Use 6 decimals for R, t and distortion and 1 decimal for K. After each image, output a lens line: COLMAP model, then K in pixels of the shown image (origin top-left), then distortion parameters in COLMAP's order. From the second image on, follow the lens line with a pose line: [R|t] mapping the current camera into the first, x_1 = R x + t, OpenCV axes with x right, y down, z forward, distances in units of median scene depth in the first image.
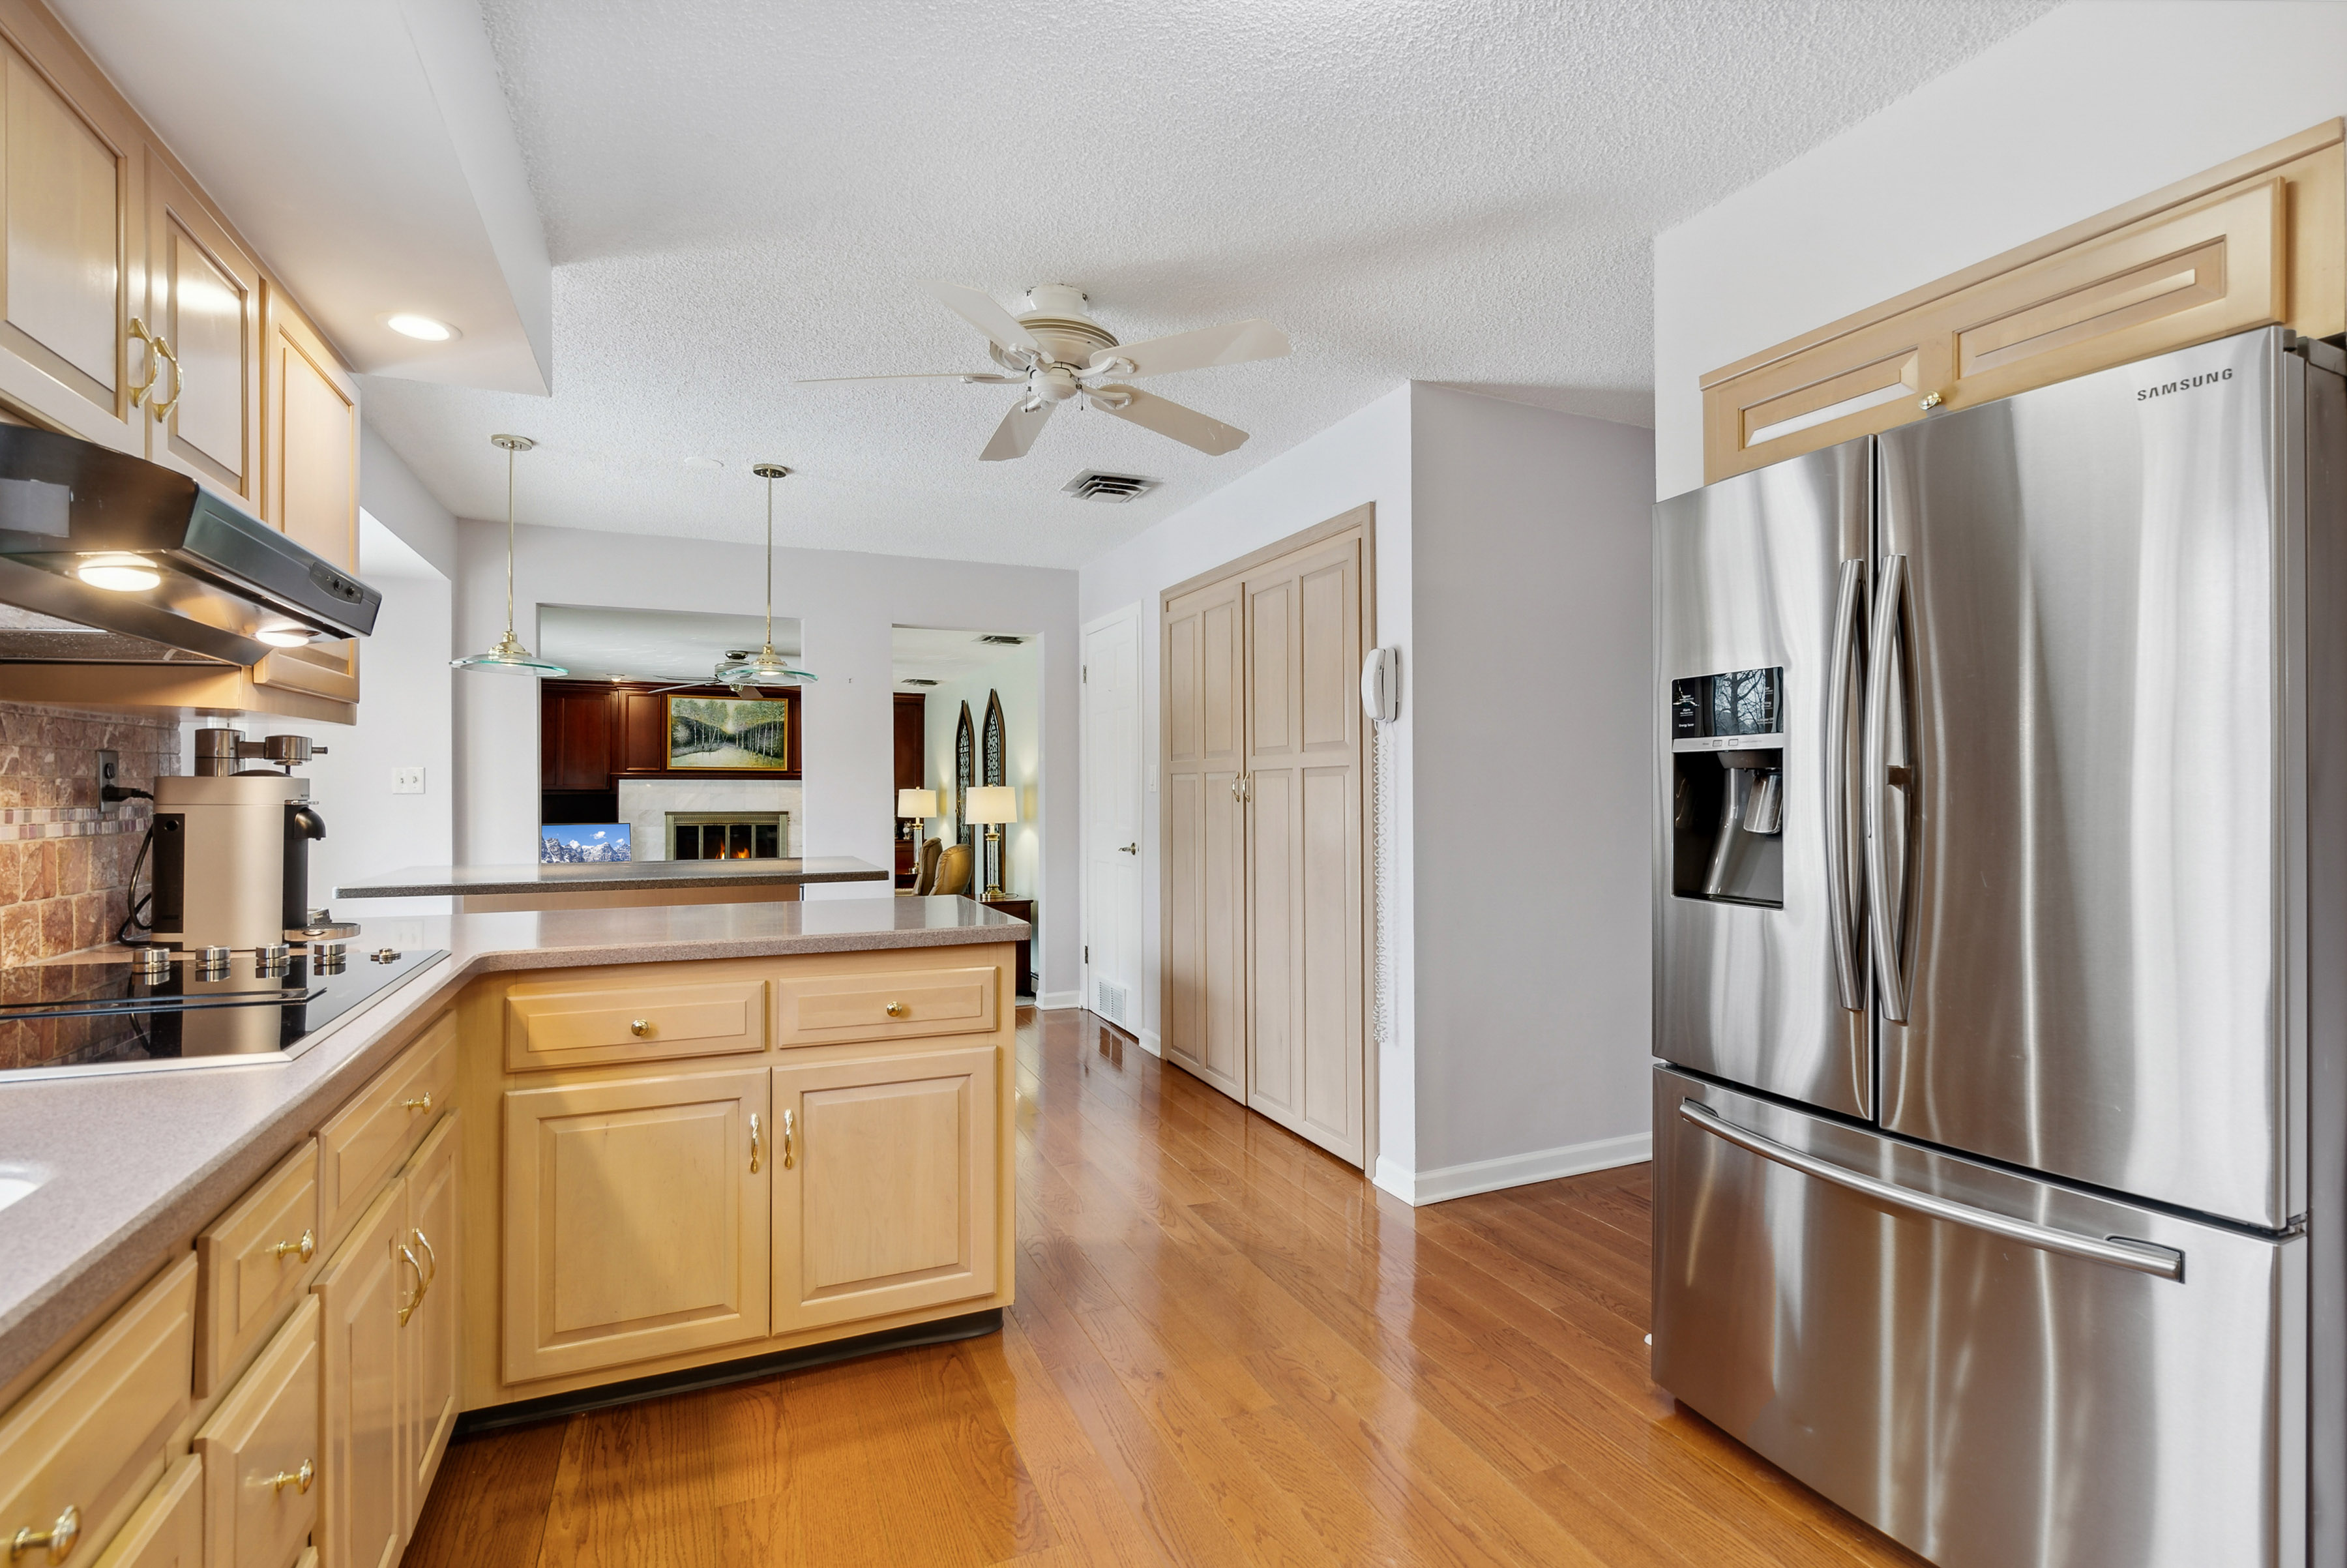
lens RADIAL K [[1062.8, 0, 1163.5], [0, 1062.8, 788.4], [0, 0, 1]] dist [-0.004636, 0.001355]
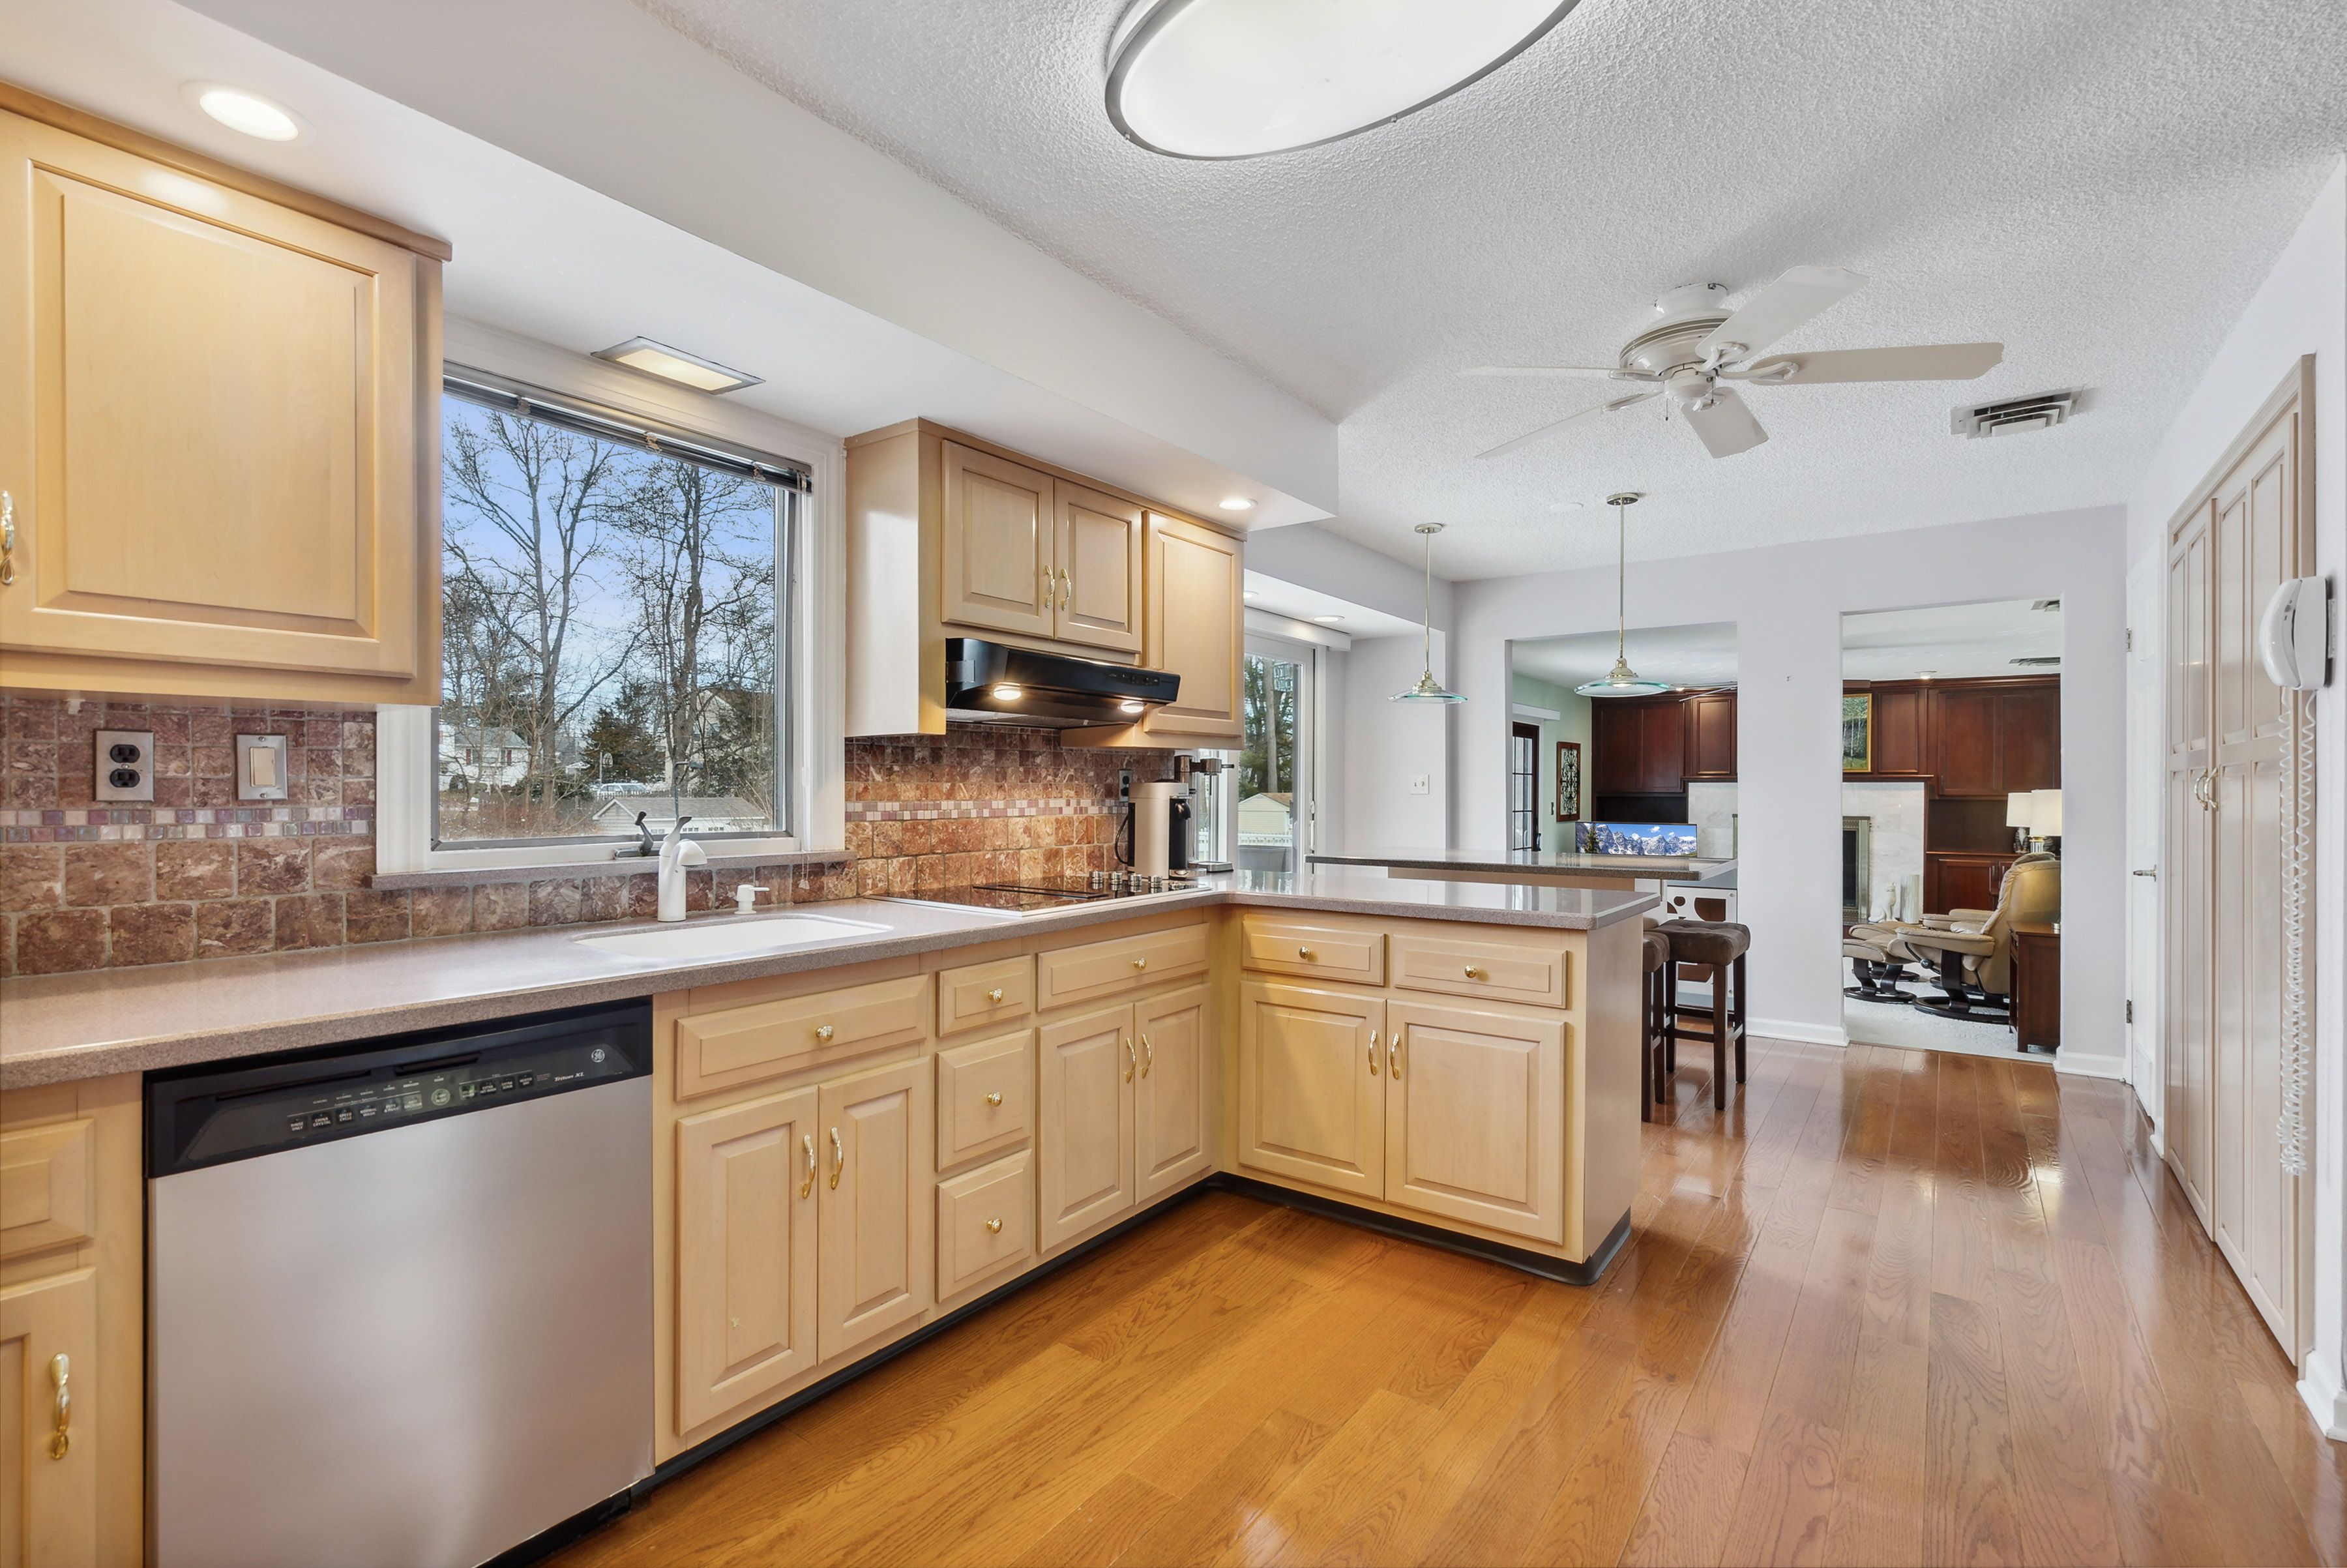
lens RADIAL K [[1062.8, 0, 1170.5], [0, 1062.8, 791.9], [0, 0, 1]] dist [-0.004636, 0.001355]
pose [[0.503240, 0.002185, -0.864144, 0.493501], [-0.001934, 0.999997, 0.001402, 0.001250], [0.864145, 0.000966, 0.503242, 0.074796]]
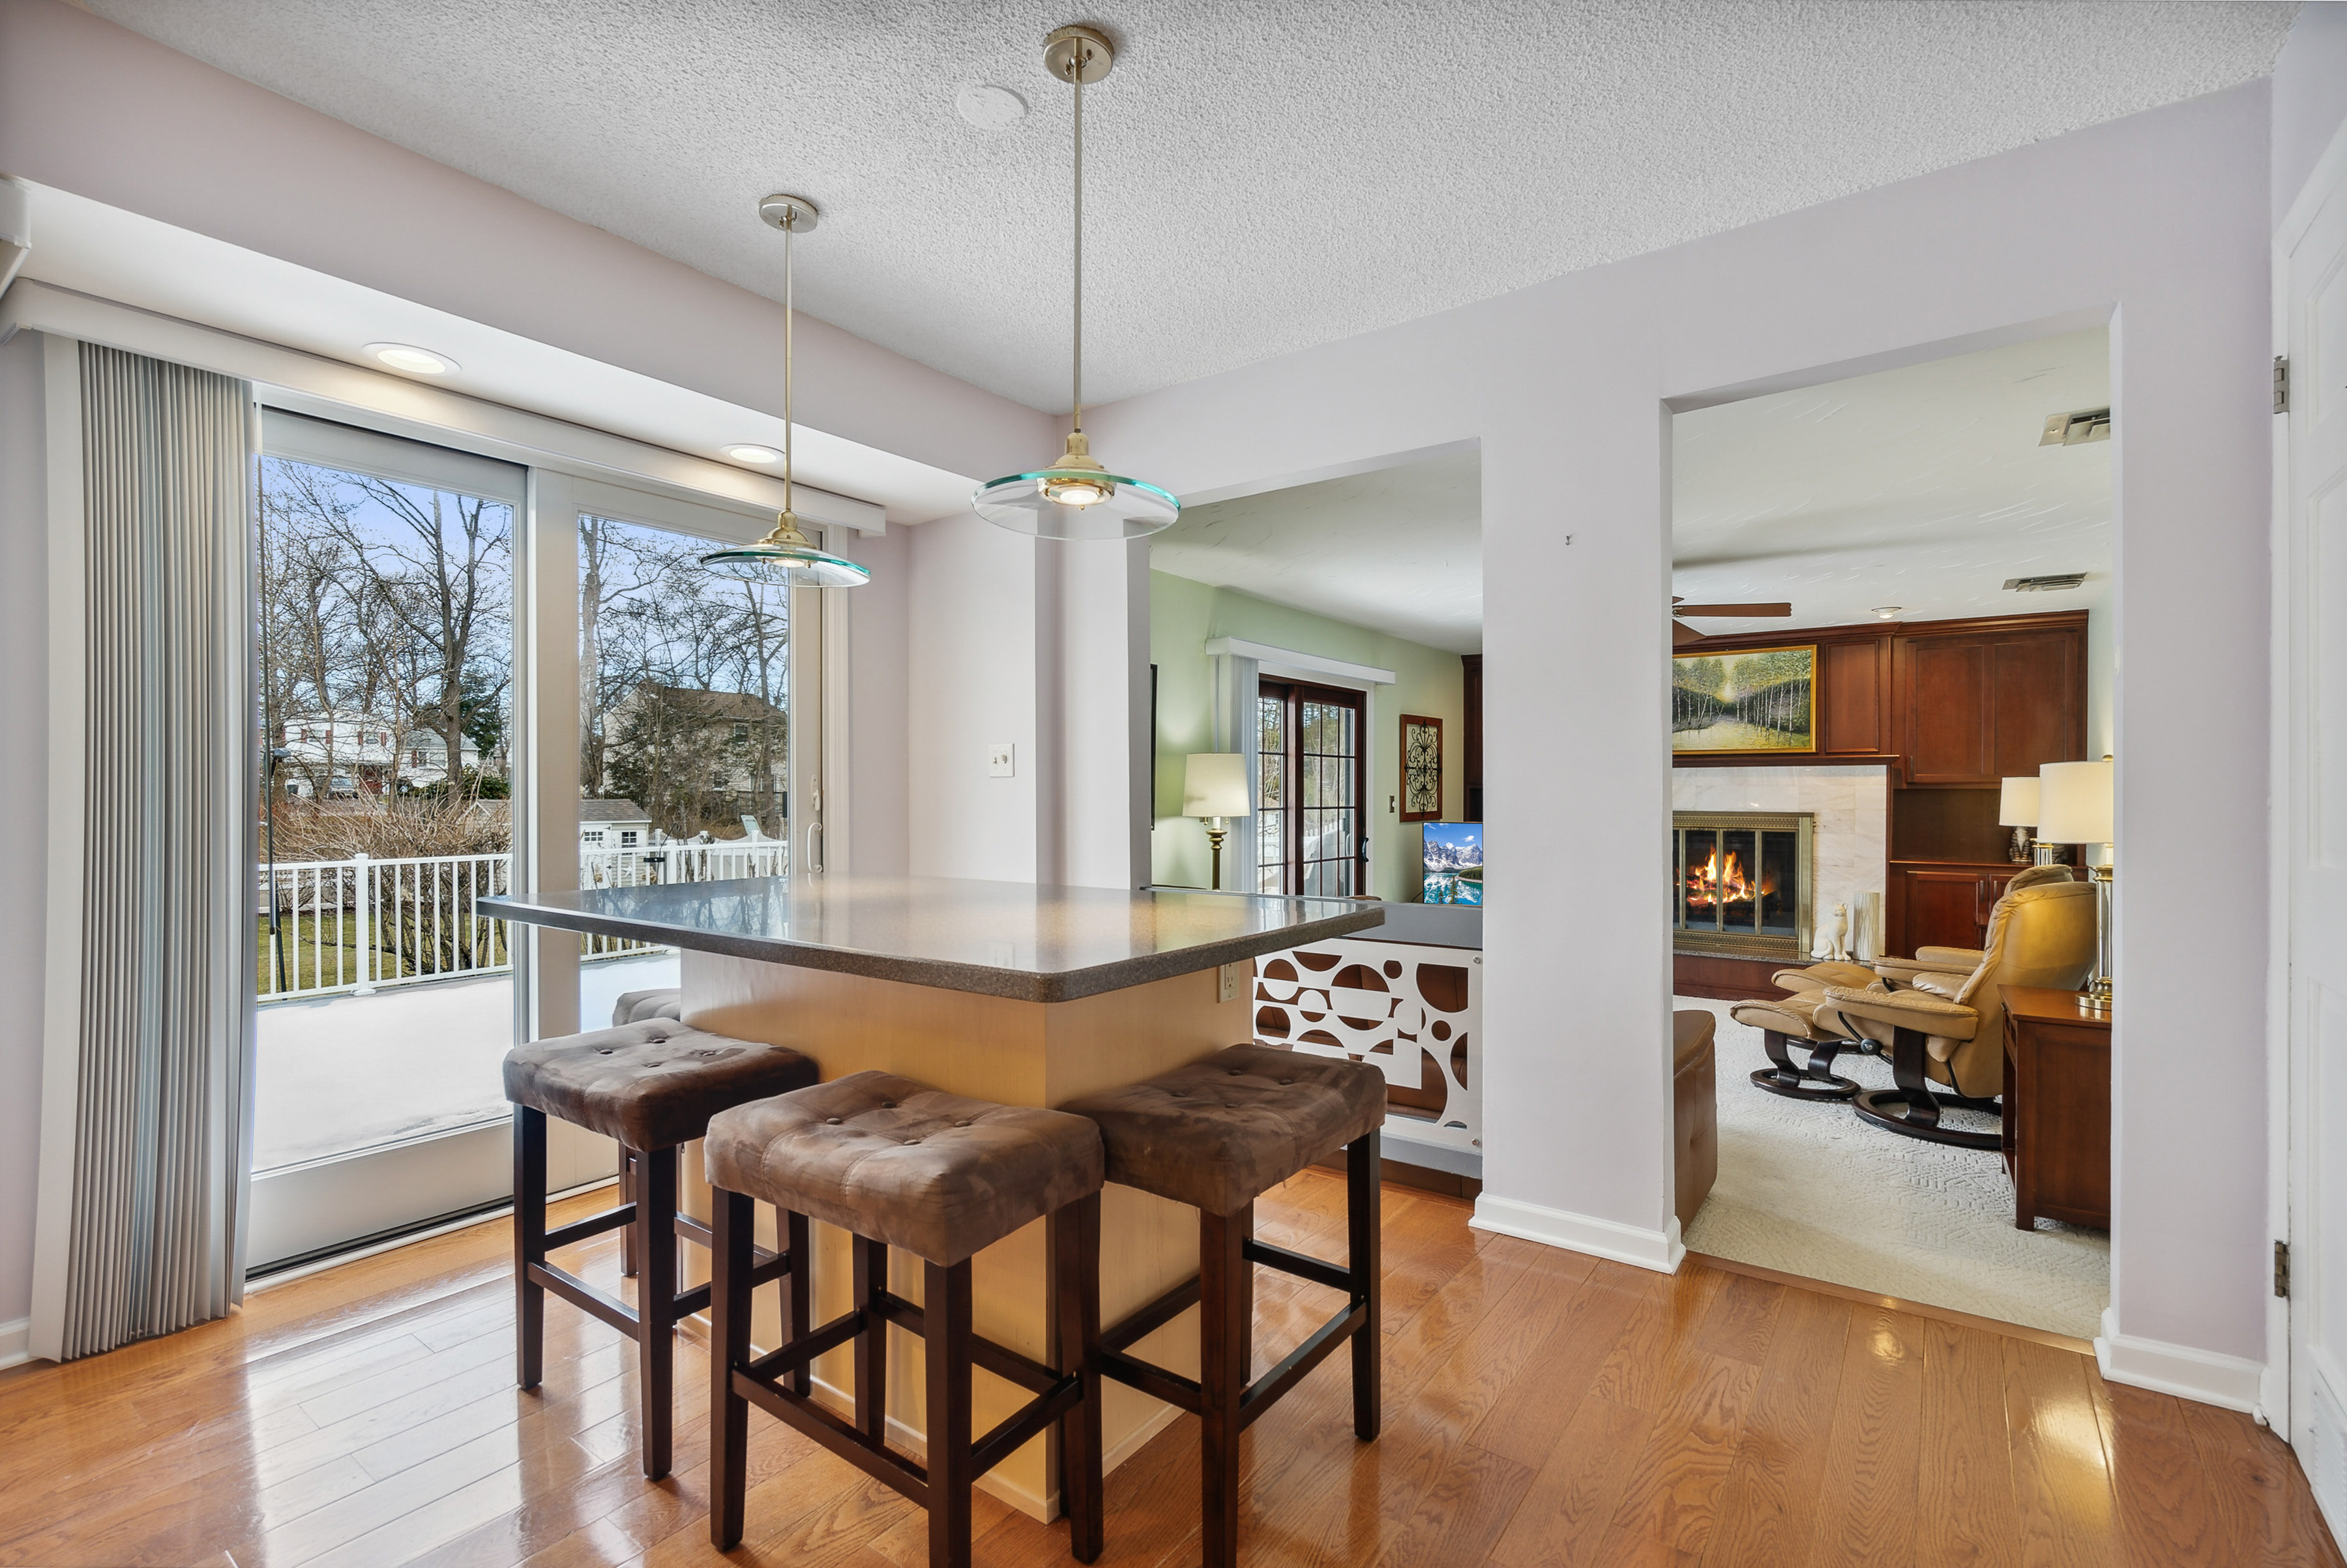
lens RADIAL K [[1062.8, 0, 1173.4], [0, 1062.8, 796.3], [0, 0, 1]] dist [-0.004636, 0.001355]
pose [[0.505971, 0.002556, -0.862546, 0.069079], [0.002985, 0.999984, 0.004714, 0.025996], [0.862545, -0.004960, 0.505956, 1.170206]]
